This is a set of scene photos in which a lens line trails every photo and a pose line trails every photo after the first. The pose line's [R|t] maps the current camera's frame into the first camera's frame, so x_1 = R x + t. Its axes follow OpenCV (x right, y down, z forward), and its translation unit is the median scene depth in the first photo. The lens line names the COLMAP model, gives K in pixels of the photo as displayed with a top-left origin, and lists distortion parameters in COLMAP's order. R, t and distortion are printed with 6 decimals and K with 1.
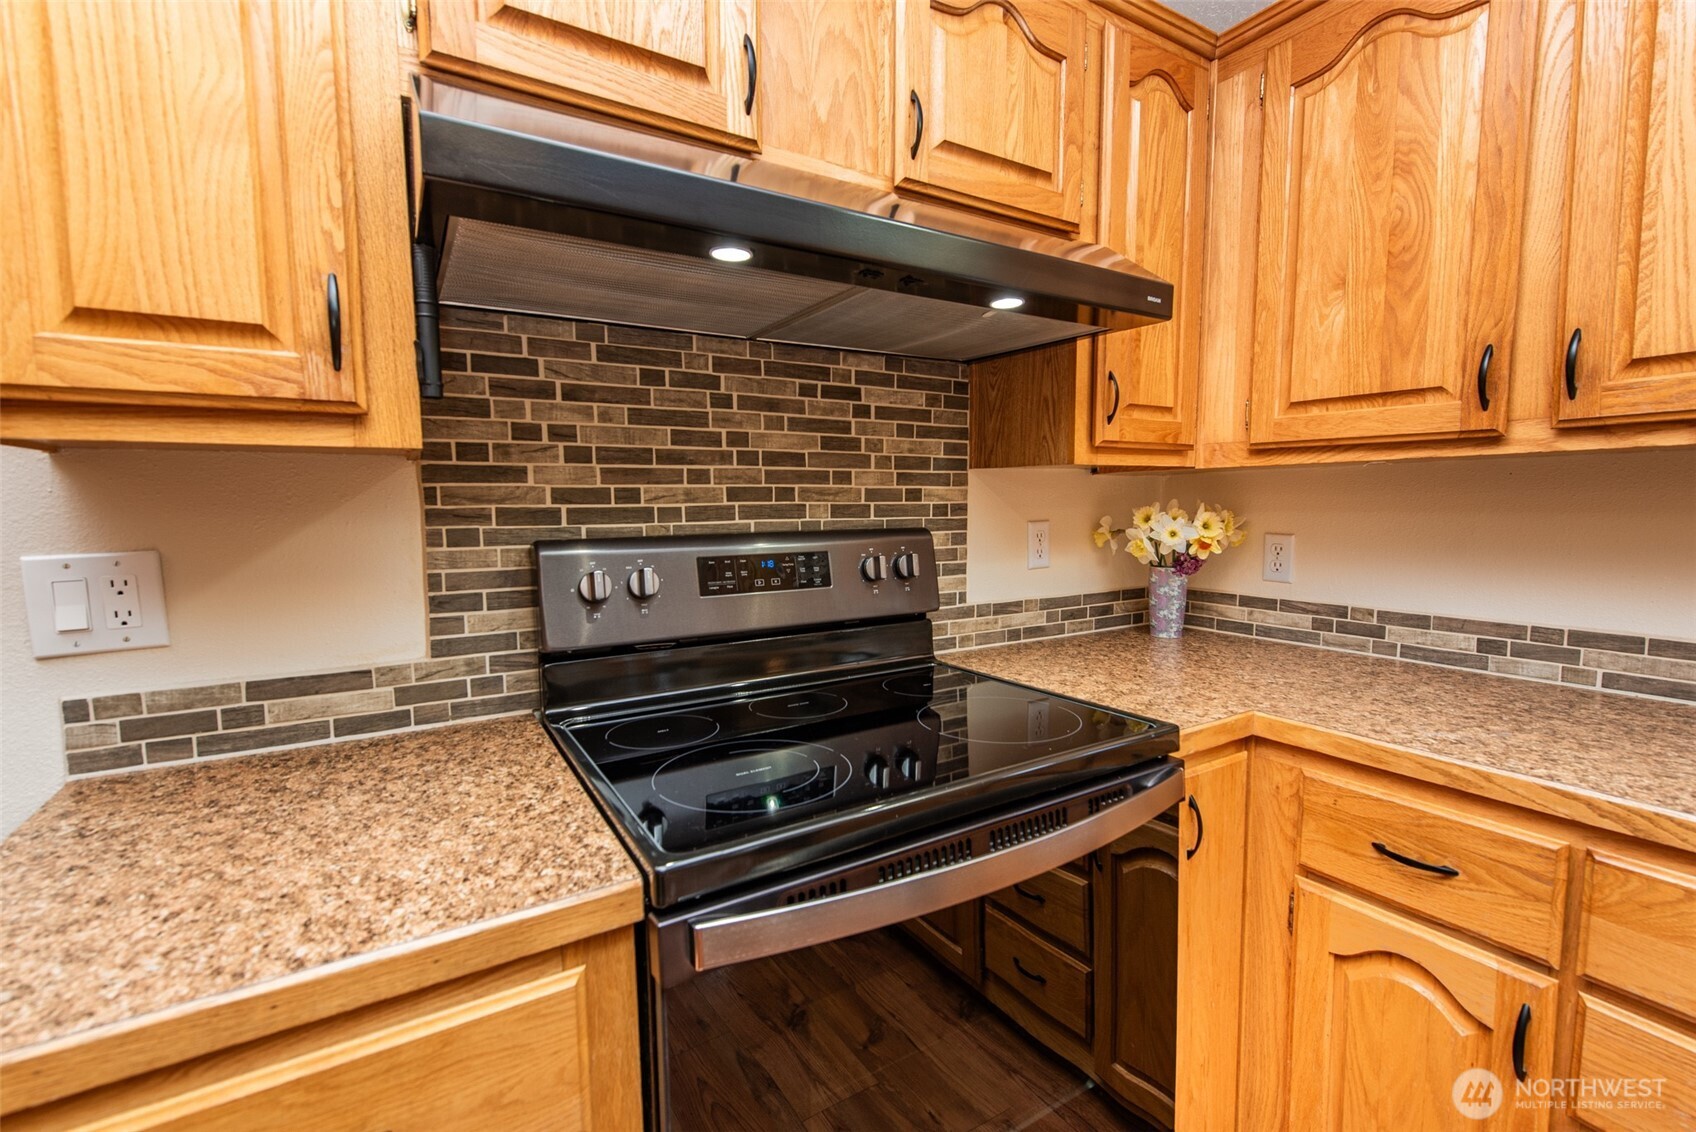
lens RADIAL K [[743.3, 0, 848.0], [0, 743.3, 566.0], [0, 0, 1]] dist [-0.001855, -0.000560]
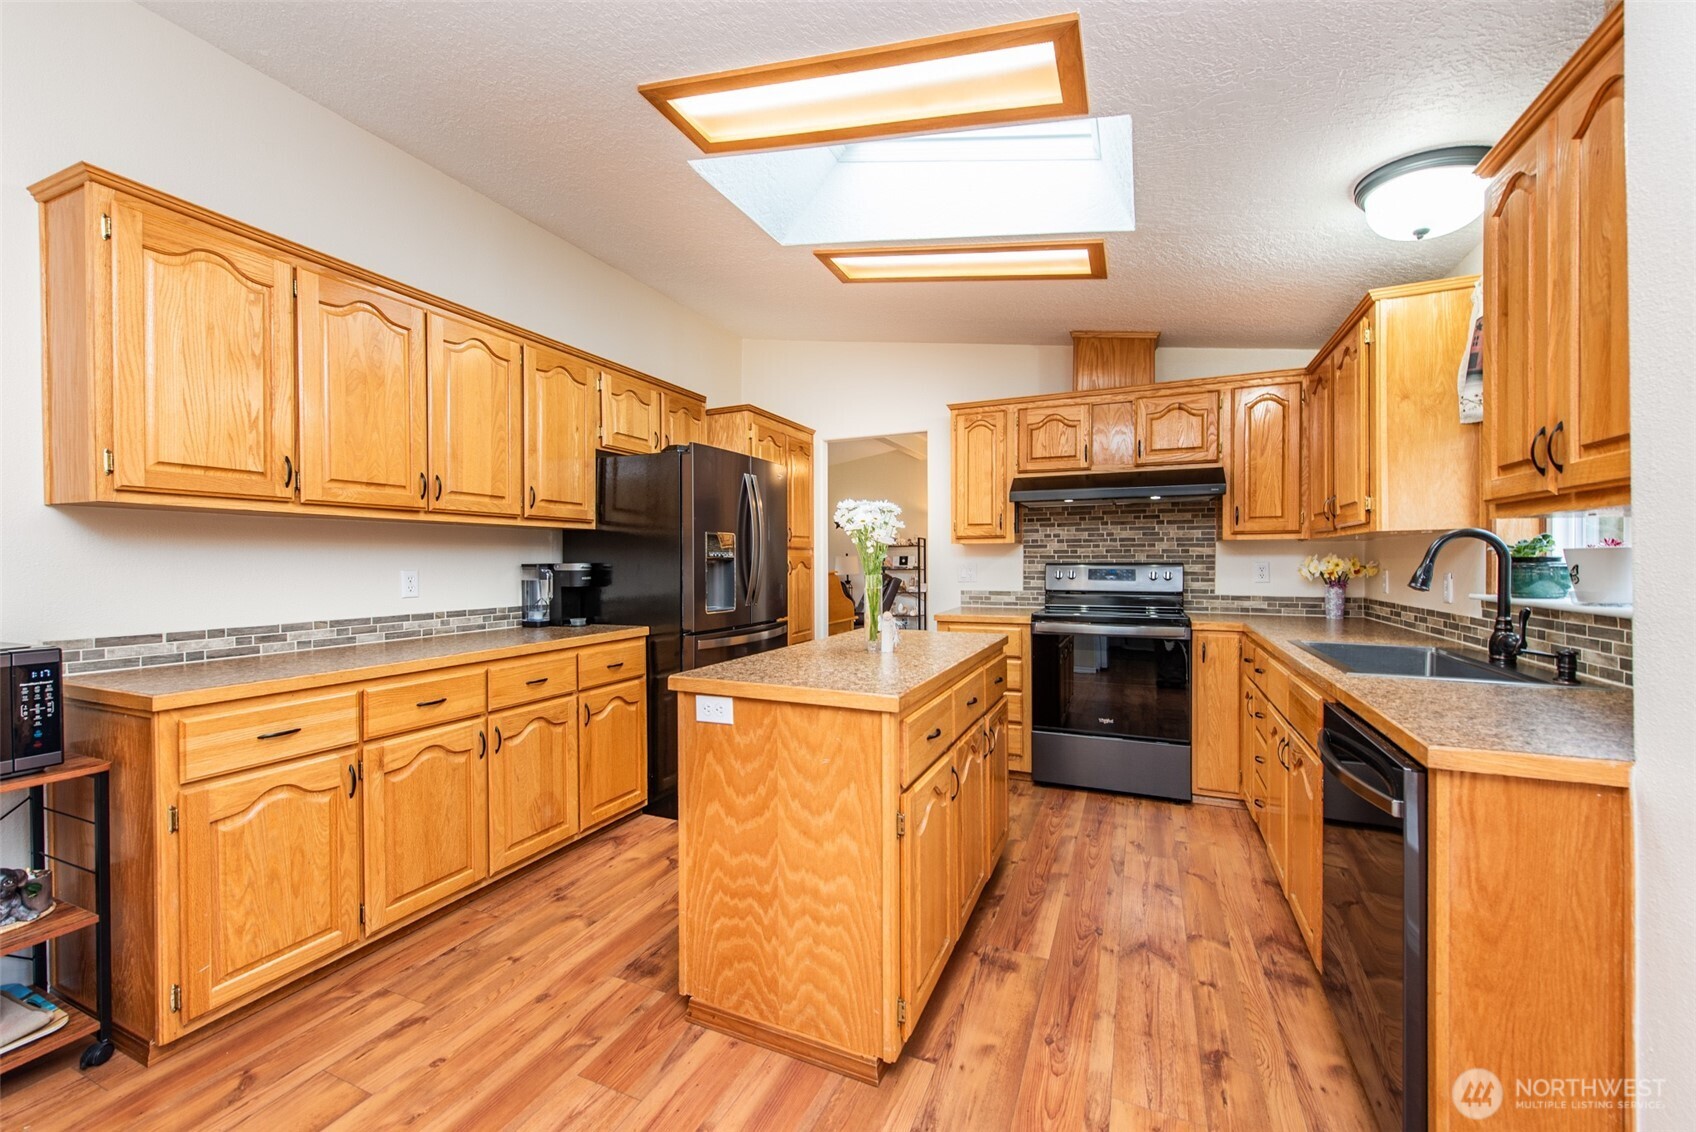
lens RADIAL K [[670.0, 0, 849.2], [0, 670.0, 566.1], [0, 0, 1]] dist [0.008950, -0.000110]
pose [[0.567293, 0.011616, -0.823434, 1.473320], [-0.076577, 0.996312, -0.038702, 0.154198], [0.819948, 0.085011, 0.566090, -1.446120]]
